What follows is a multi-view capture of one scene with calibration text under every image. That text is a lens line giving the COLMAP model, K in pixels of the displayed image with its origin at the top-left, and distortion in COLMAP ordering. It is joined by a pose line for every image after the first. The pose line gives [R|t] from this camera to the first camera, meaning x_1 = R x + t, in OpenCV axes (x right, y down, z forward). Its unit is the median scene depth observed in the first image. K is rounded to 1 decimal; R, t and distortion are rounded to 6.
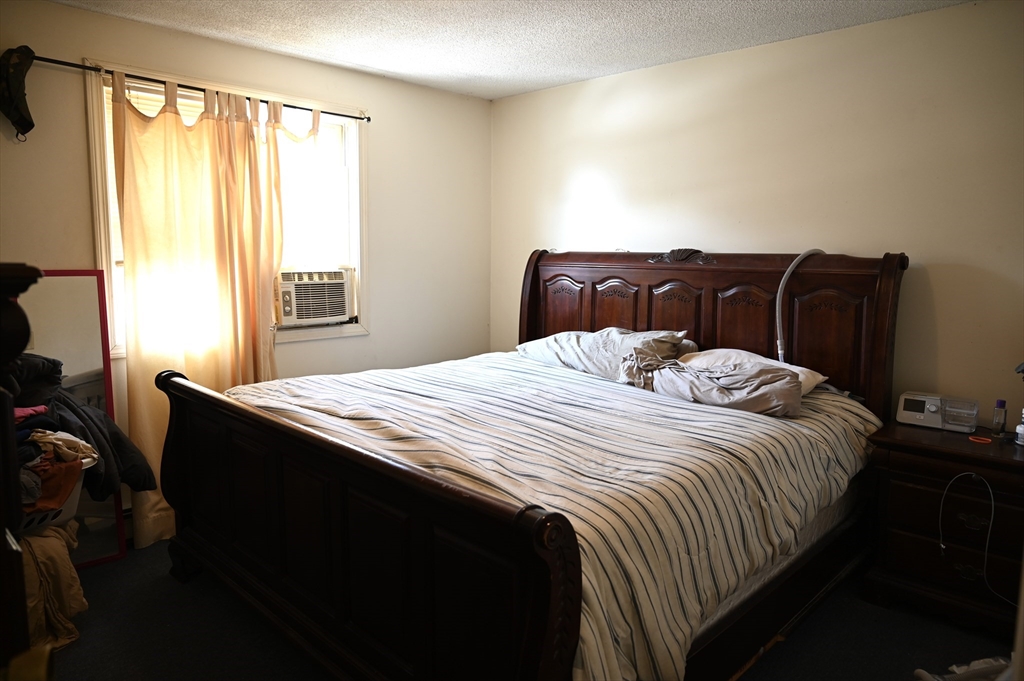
lens RADIAL K [[679.5, 0, 508.6], [0, 679.5, 335.0], [0, 0, 1]] dist [-0.009066, 0.002487]
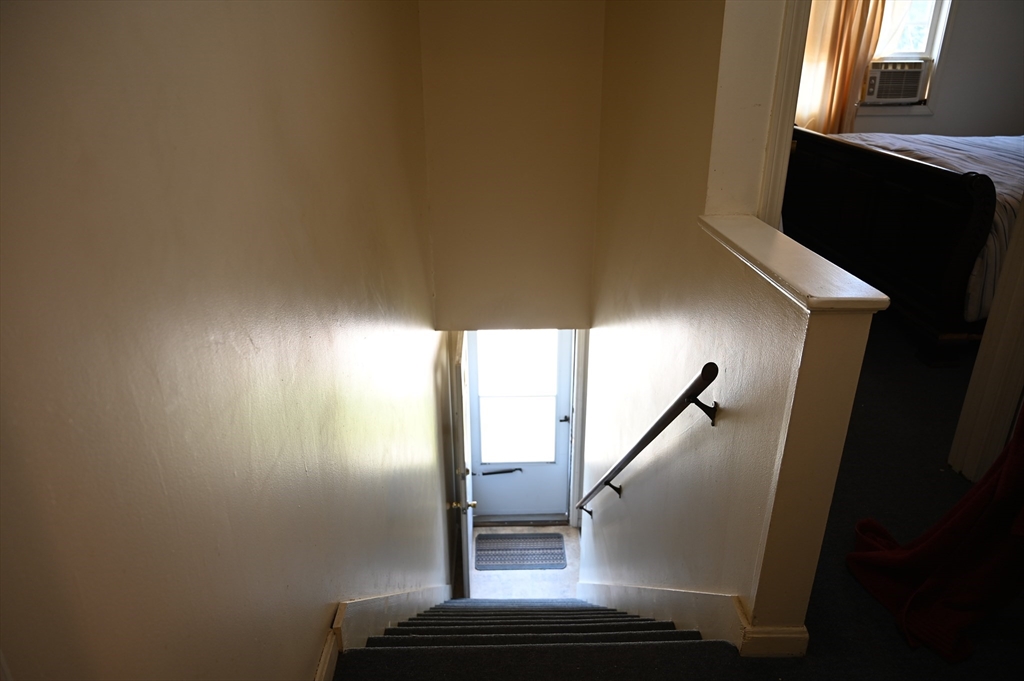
lens RADIAL K [[679.5, 0, 508.6], [0, 679.5, 335.0], [0, 0, 1]] dist [-0.009066, 0.002487]
pose [[0.707366, 0.262052, -0.656477, 0.197218], [-0.073828, 0.951050, 0.300089, 0.078263], [0.702981, -0.163806, 0.692087, -0.582972]]
